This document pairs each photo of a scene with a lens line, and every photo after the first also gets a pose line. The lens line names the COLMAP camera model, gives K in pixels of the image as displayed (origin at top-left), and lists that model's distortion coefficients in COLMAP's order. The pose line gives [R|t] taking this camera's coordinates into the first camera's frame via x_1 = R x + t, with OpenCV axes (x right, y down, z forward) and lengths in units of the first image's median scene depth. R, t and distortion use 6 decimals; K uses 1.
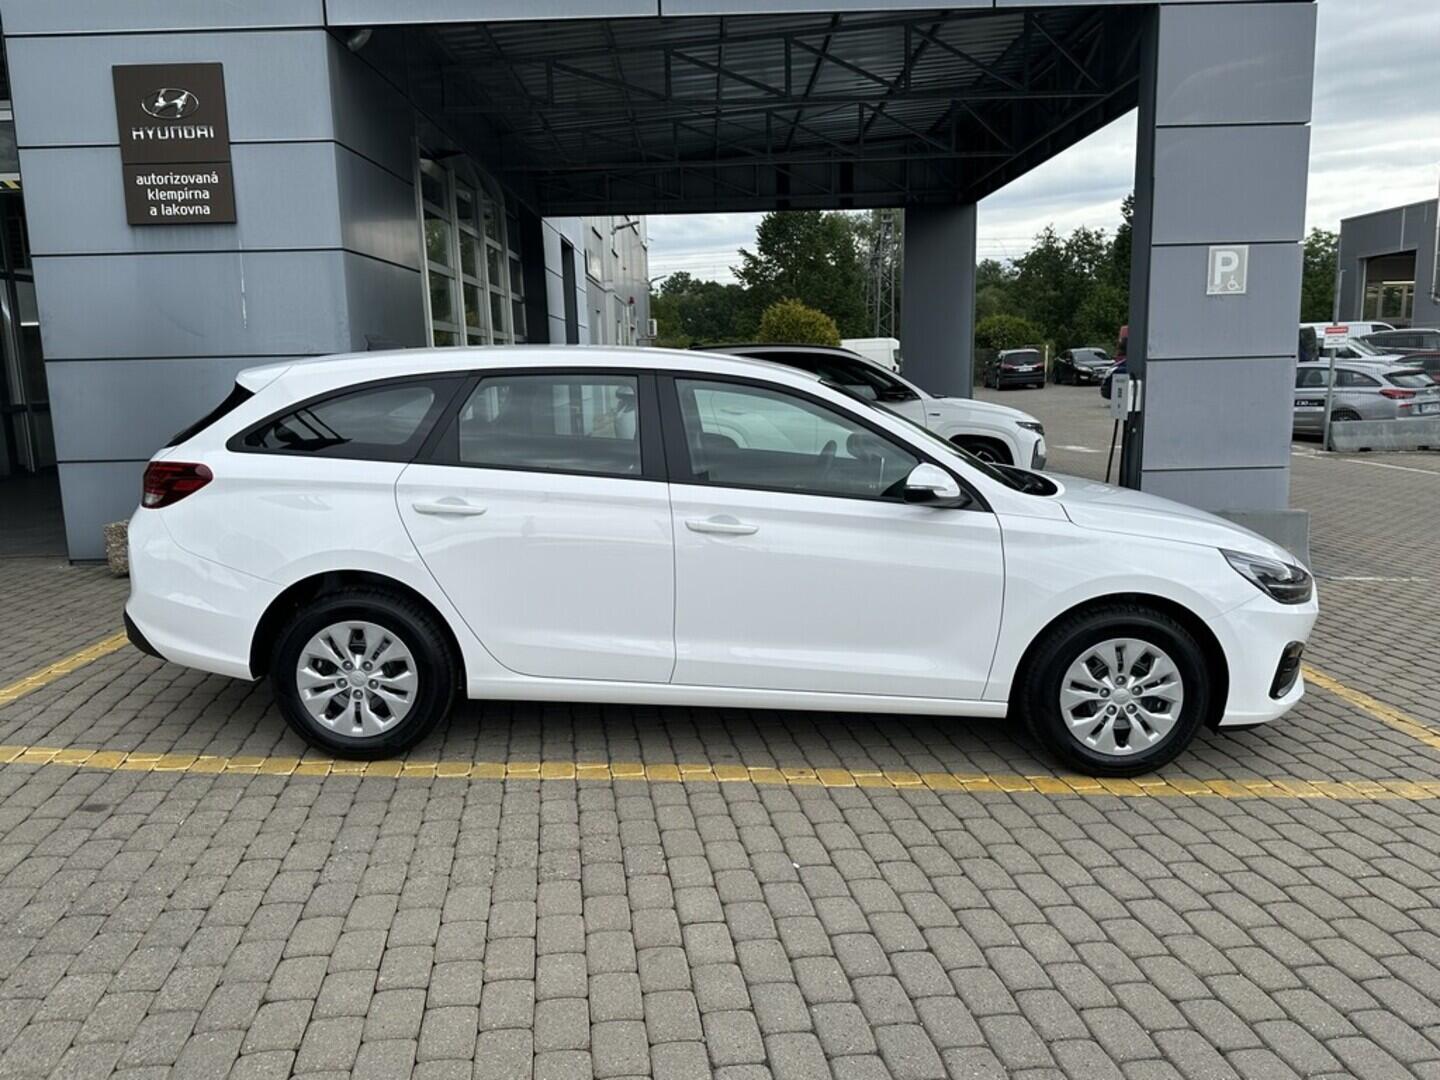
lens RADIAL K [[1062.2, 0, 714.7], [0, 1062.2, 539.0], [0, 0, 1]] dist [0.006278, -0.003326]
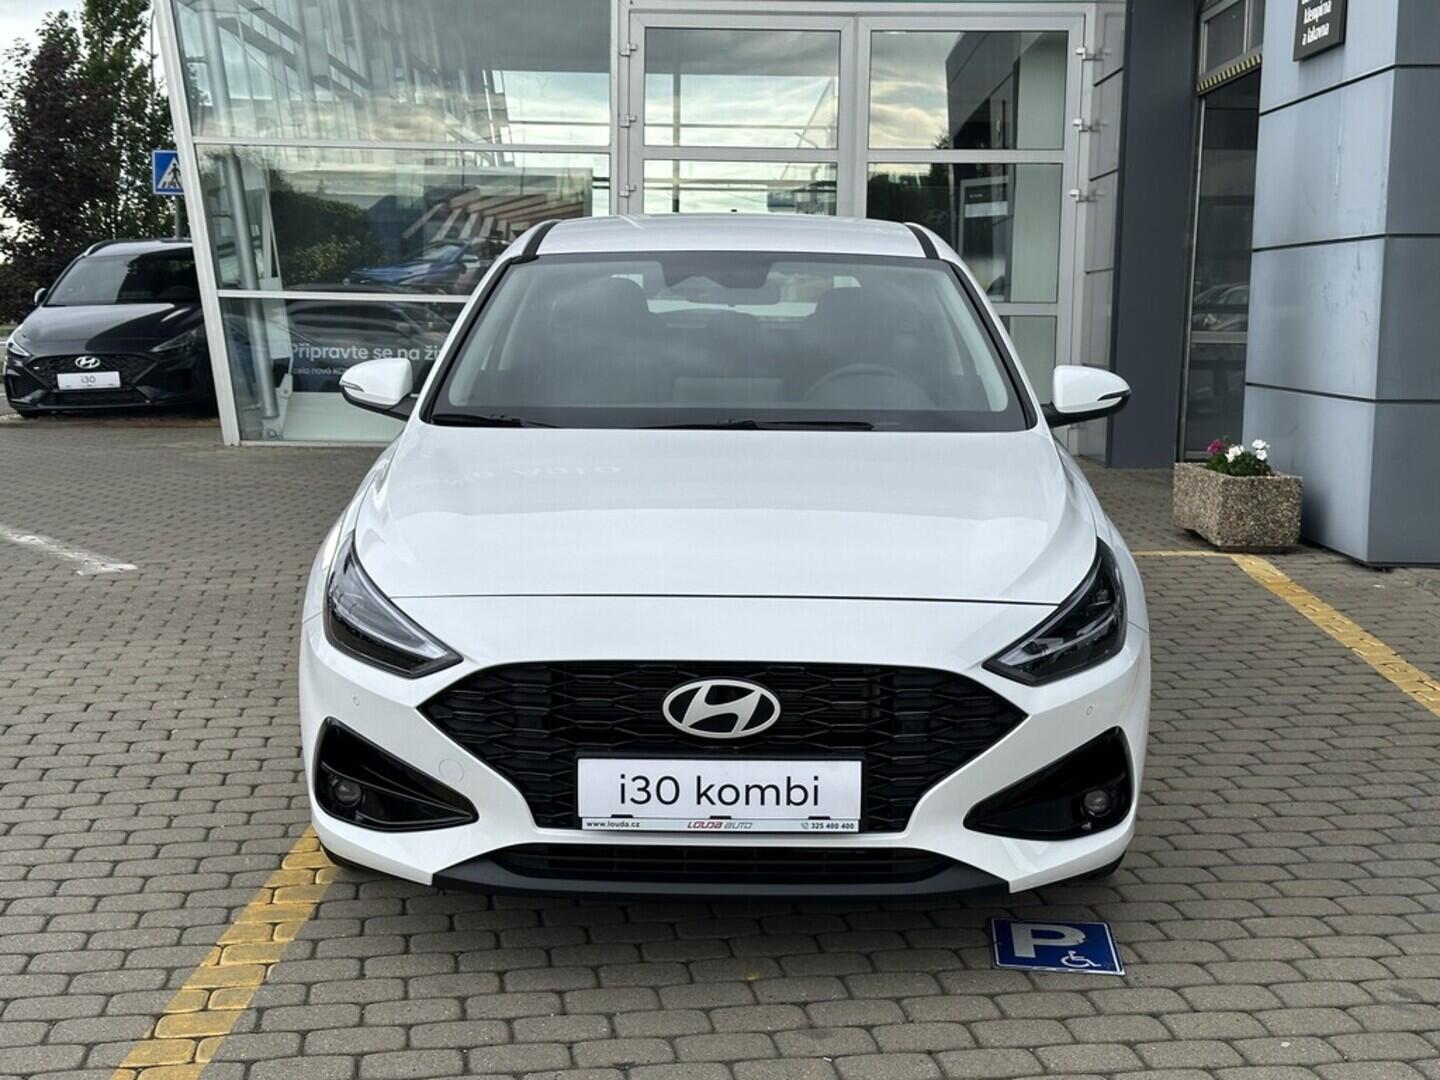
lens RADIAL K [[1985.0, 0, 720.0], [0, 1985.0, 540.0], [0, 0, 1]] dist [0.227932, -0.660405]
pose [[-0.000111, 0.136199, -0.990682, 1.585755], [-0.175806, 0.975249, 0.134097, -0.171696], [0.984425, 0.174182, 0.023837, 1.175262]]
